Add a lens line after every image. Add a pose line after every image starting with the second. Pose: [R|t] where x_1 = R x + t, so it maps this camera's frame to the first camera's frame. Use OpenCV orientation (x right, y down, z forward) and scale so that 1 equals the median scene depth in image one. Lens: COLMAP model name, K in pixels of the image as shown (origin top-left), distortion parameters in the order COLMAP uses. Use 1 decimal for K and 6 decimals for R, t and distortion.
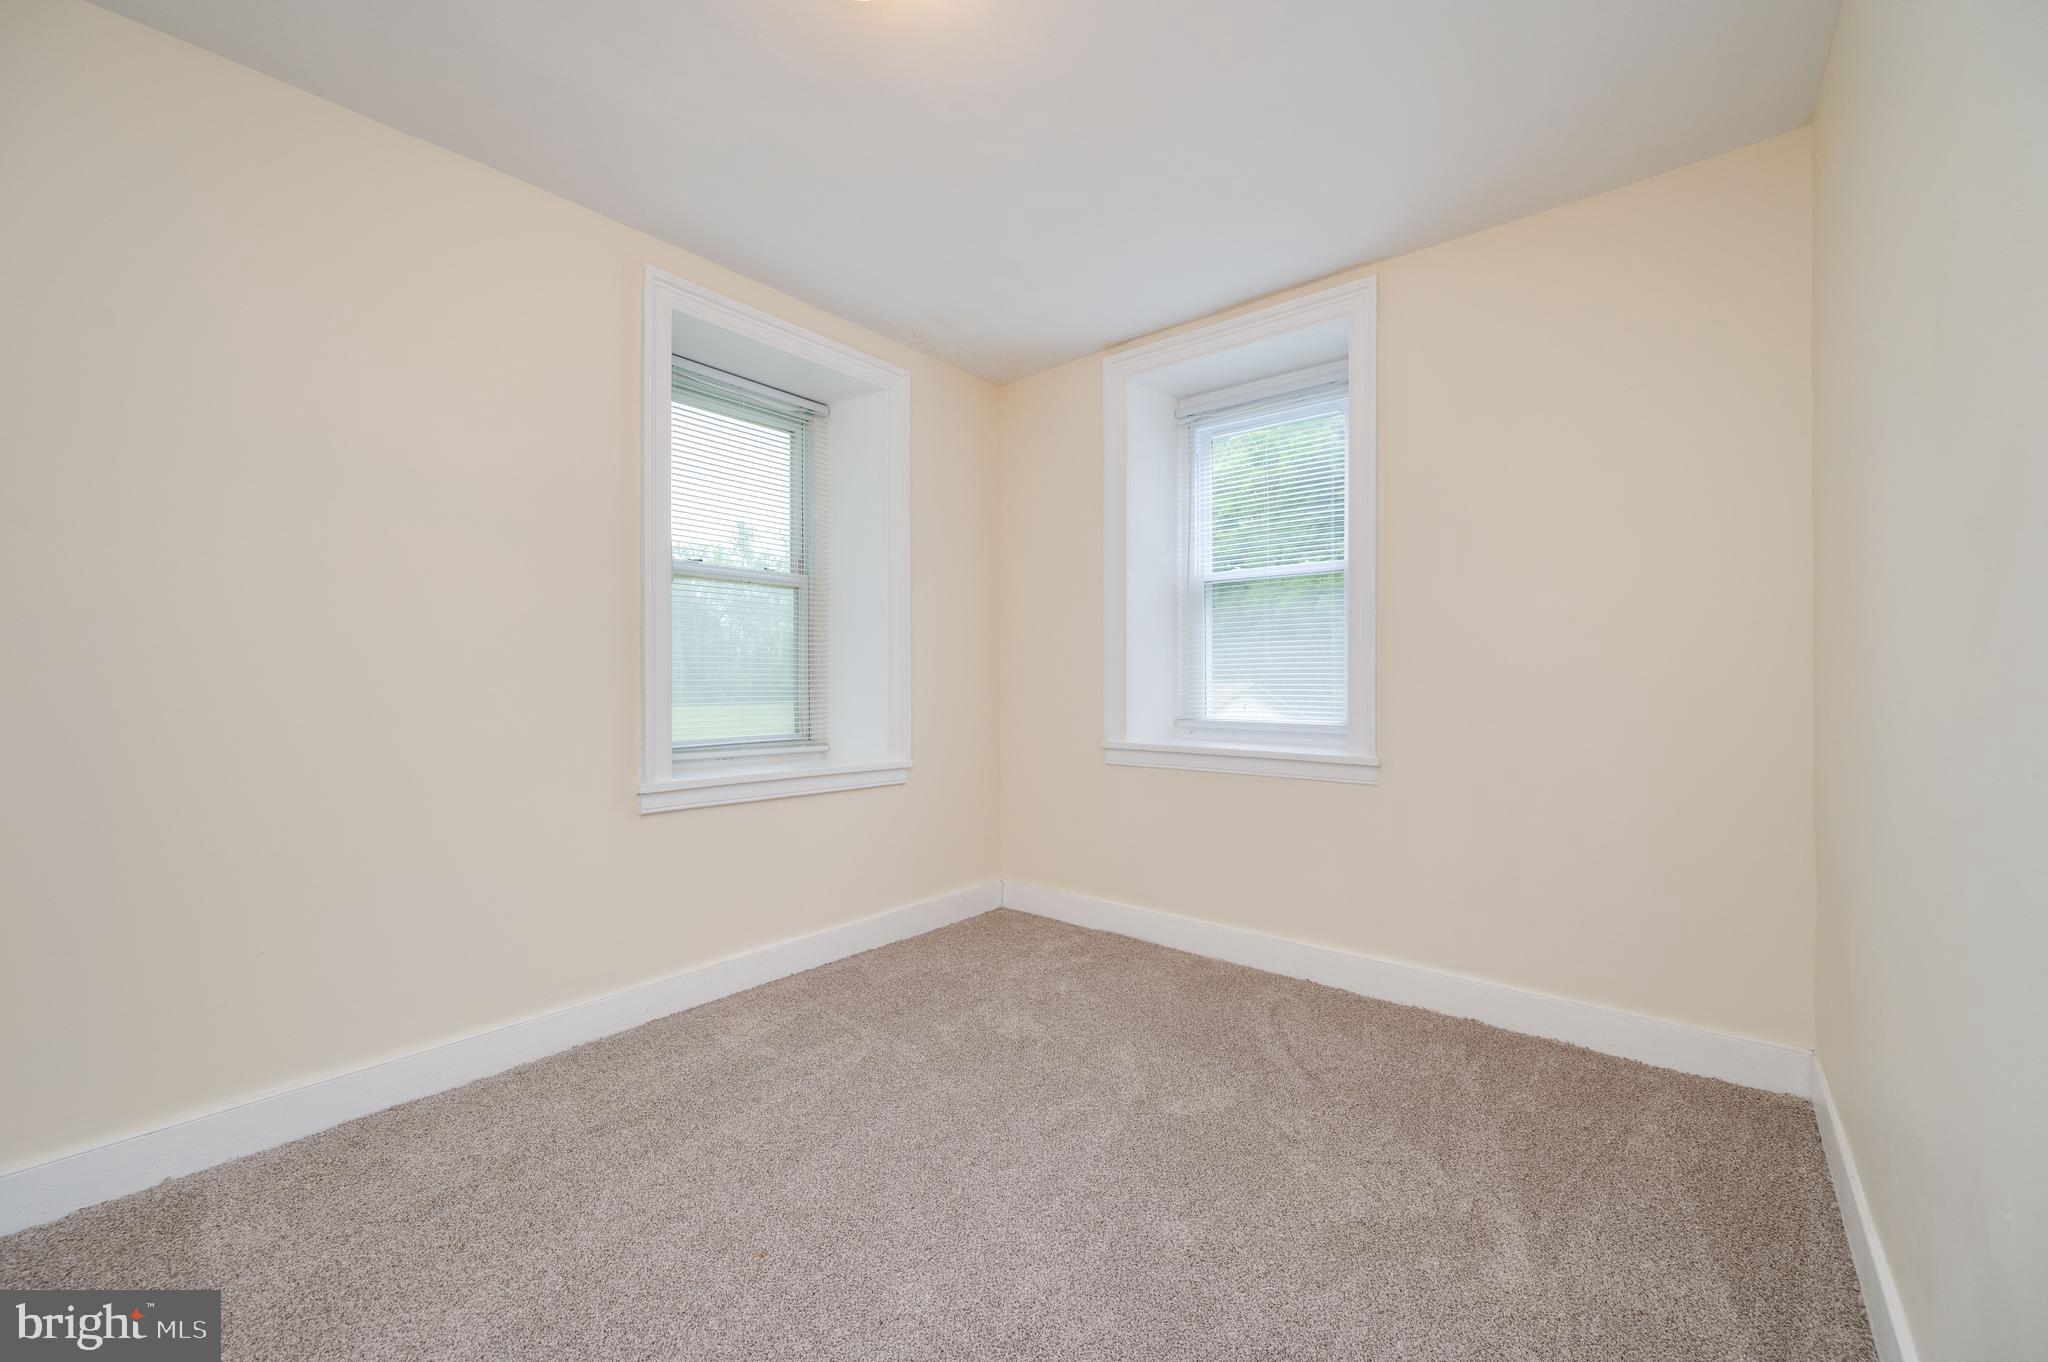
lens RADIAL K [[826.3, 0, 1119.2], [0, 826.3, 668.3], [0, 0, 1]] dist [-0.000801, -0.000318]
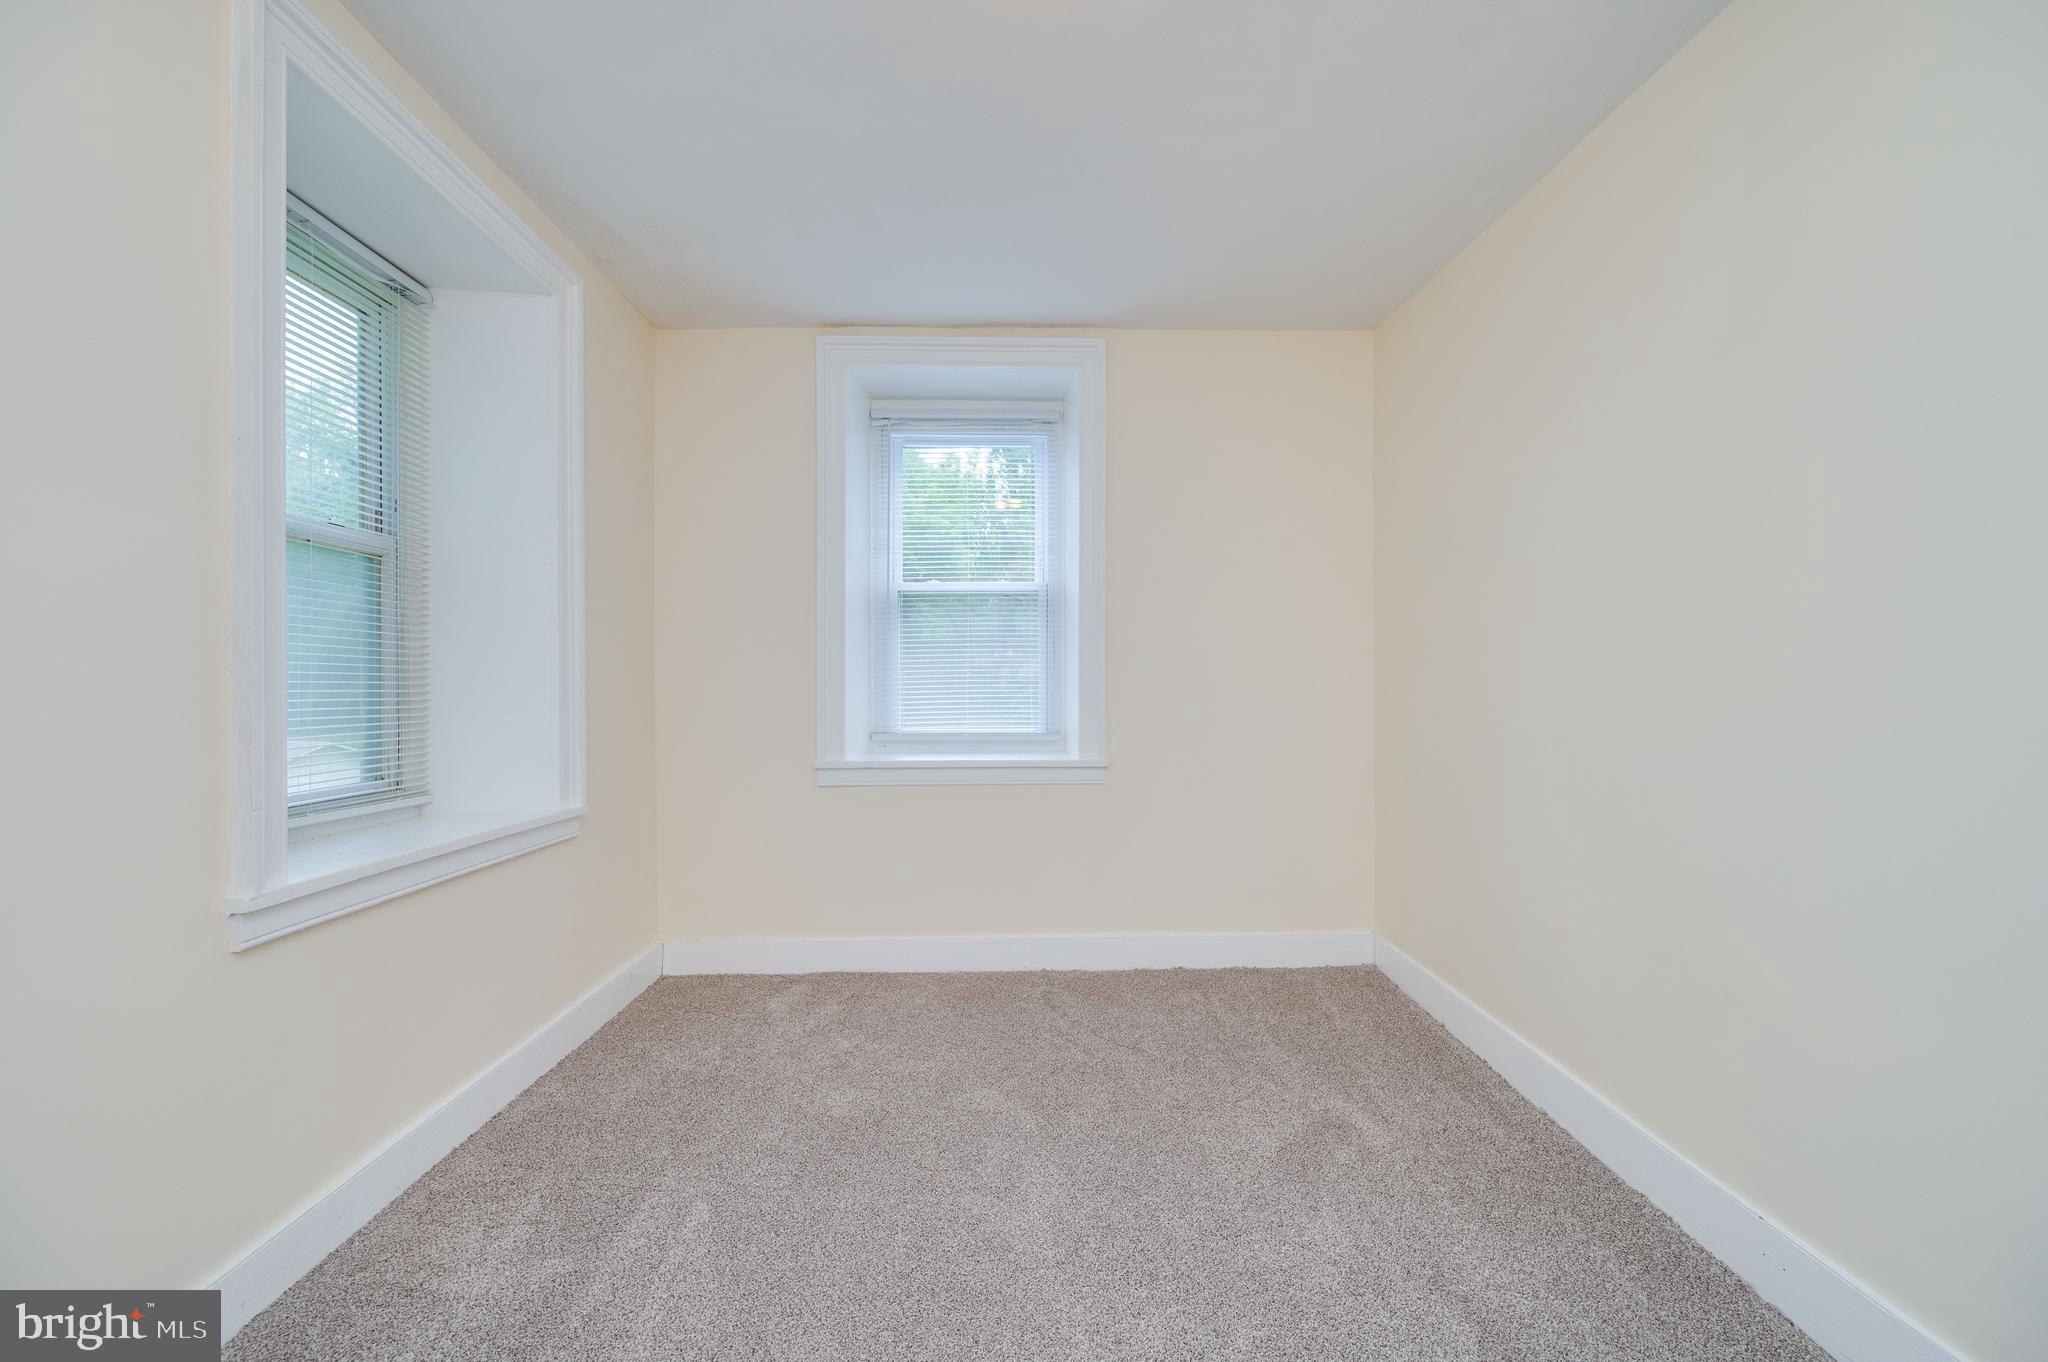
lens RADIAL K [[783.0, 0, 1019.8], [0, 783.0, 672.8], [0, 0, 1]] dist [-0.000072, -0.000058]
pose [[0.764250, 0.005552, 0.644896, -0.414165], [-0.005435, 0.999983, -0.002168, -0.008019], [-0.644897, -0.001848, 0.764267, 0.214356]]
